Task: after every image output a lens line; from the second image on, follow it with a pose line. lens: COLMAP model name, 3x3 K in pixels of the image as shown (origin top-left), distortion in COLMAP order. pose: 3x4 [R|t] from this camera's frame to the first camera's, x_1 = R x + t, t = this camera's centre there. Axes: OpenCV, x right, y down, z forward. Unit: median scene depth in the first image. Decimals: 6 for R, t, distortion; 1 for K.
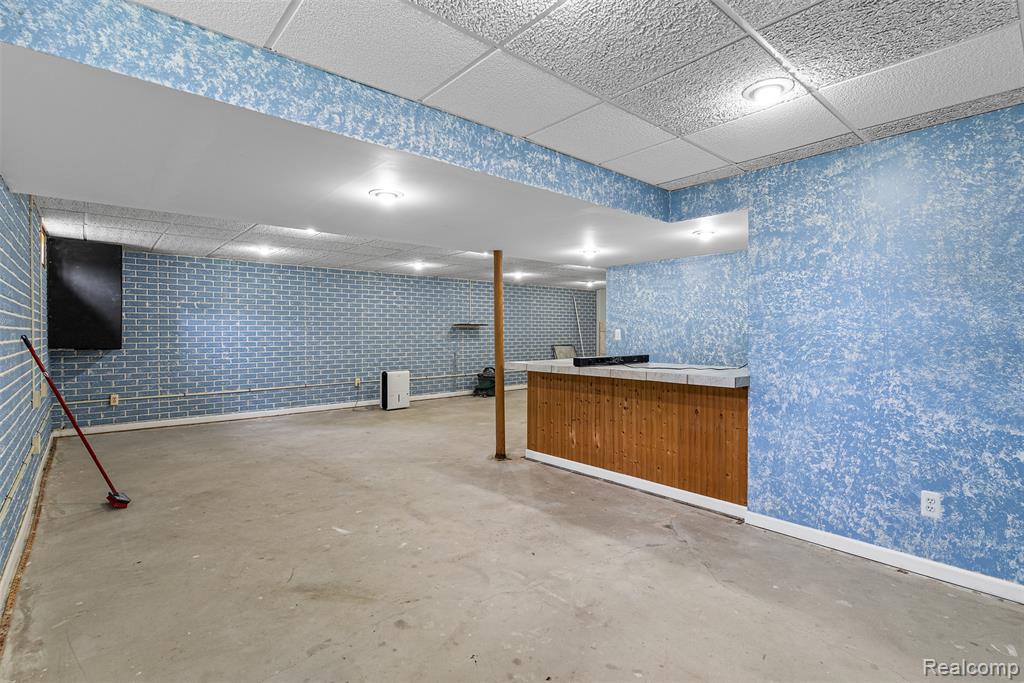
lens RADIAL K [[490.5, 0, 510.4], [0, 490.5, 338.3], [0, 0, 1]] dist [-0.001329, 0.000597]
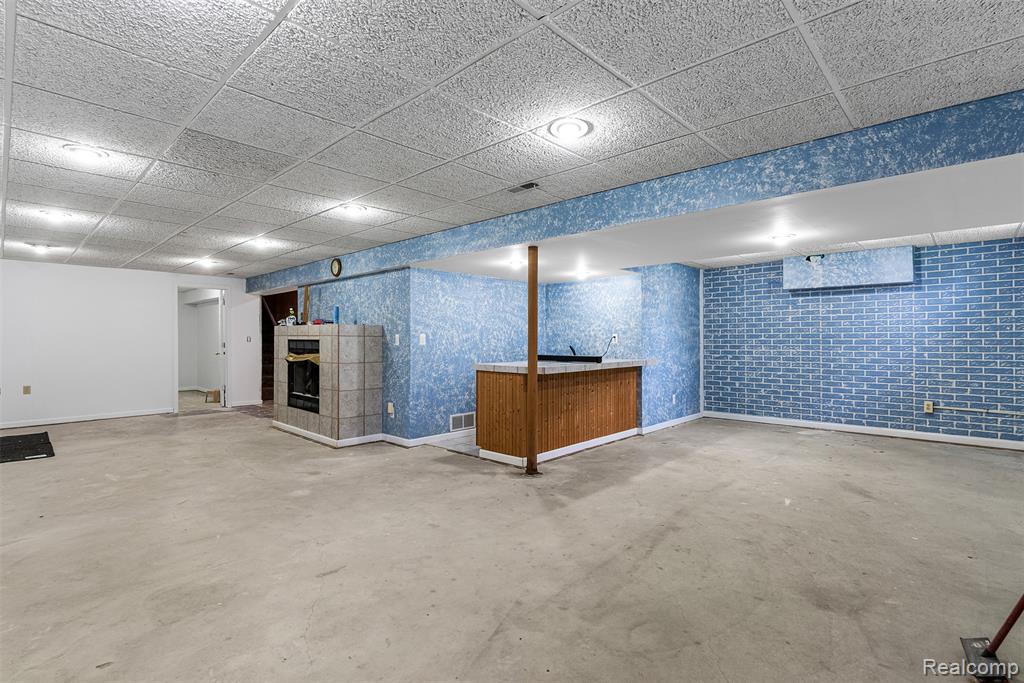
lens RADIAL K [[490.5, 0, 509.4], [0, 490.5, 340.7], [0, 0, 1]] dist [-0.001329, 0.000597]
pose [[-0.102052, -0.001016, 0.994779, -1.098825], [0.014254, 0.999895, 0.002484, -0.007023], [-0.994677, 0.014433, -0.102027, 1.346932]]
